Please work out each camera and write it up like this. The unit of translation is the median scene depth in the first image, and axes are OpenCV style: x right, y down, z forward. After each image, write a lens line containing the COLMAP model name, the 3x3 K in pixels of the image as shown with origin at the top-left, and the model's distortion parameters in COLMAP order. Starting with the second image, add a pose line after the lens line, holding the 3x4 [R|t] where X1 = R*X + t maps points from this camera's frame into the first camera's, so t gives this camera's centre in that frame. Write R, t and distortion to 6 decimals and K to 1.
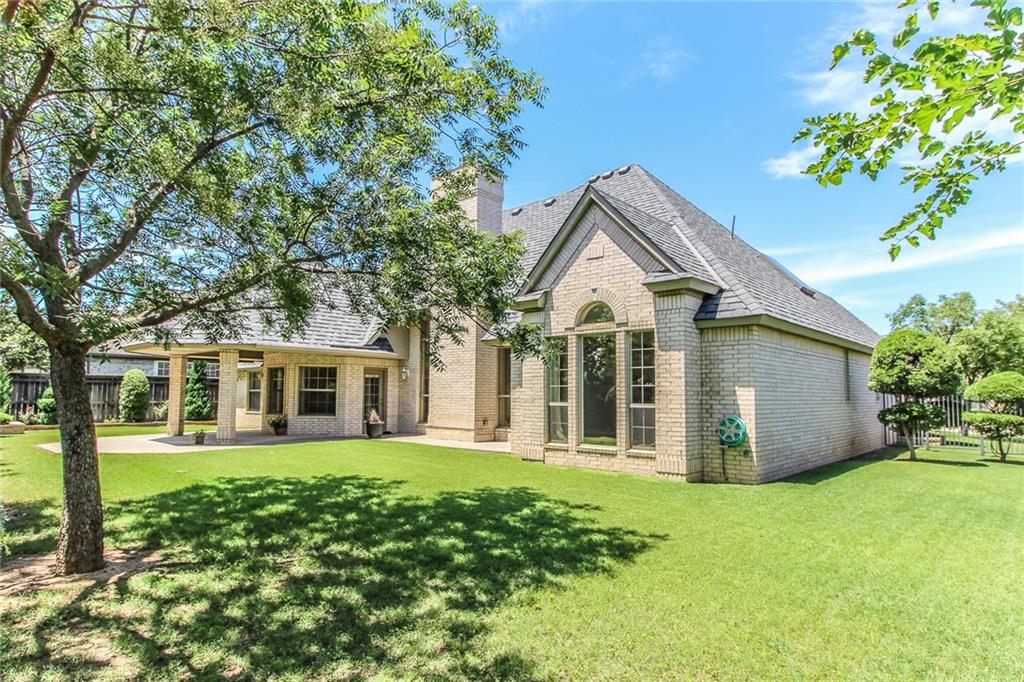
lens RADIAL K [[556.2, 0, 517.0], [0, 556.2, 359.2], [0, 0, 1]] dist [0.003182, 0.000306]
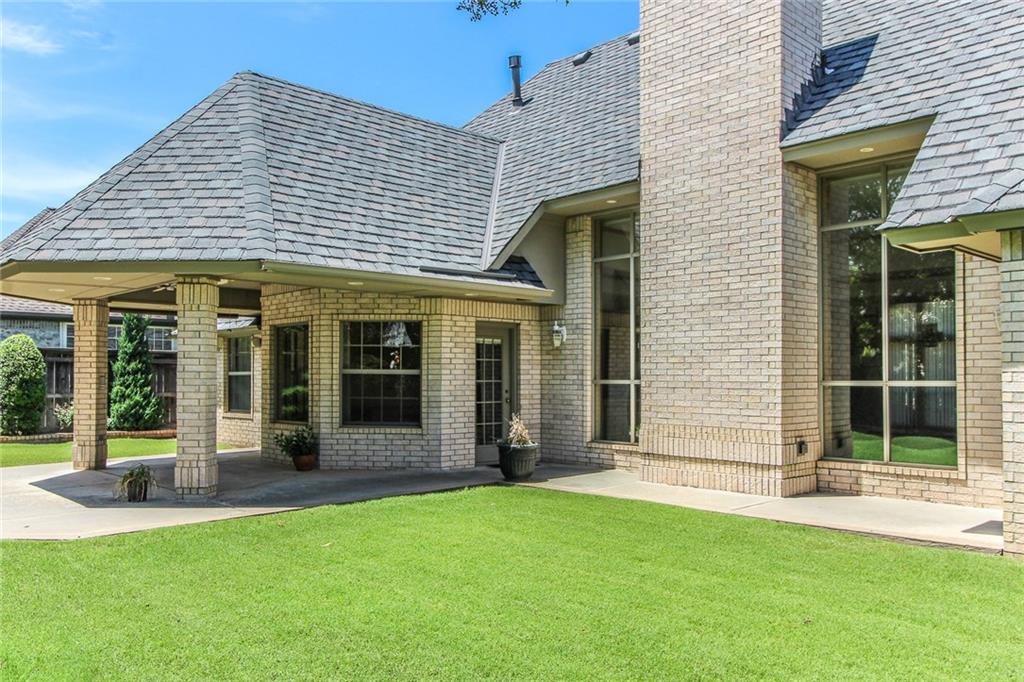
lens RADIAL K [[832.0, 0, 525.6], [0, 832.0, 364.1], [0, 0, 1]] dist [0.005460, -0.001459]
pose [[0.996435, -0.007153, -0.084059, -0.176690], [0.011162, 0.998817, 0.047318, 0.017611], [0.083621, -0.048088, 0.995337, 0.318294]]
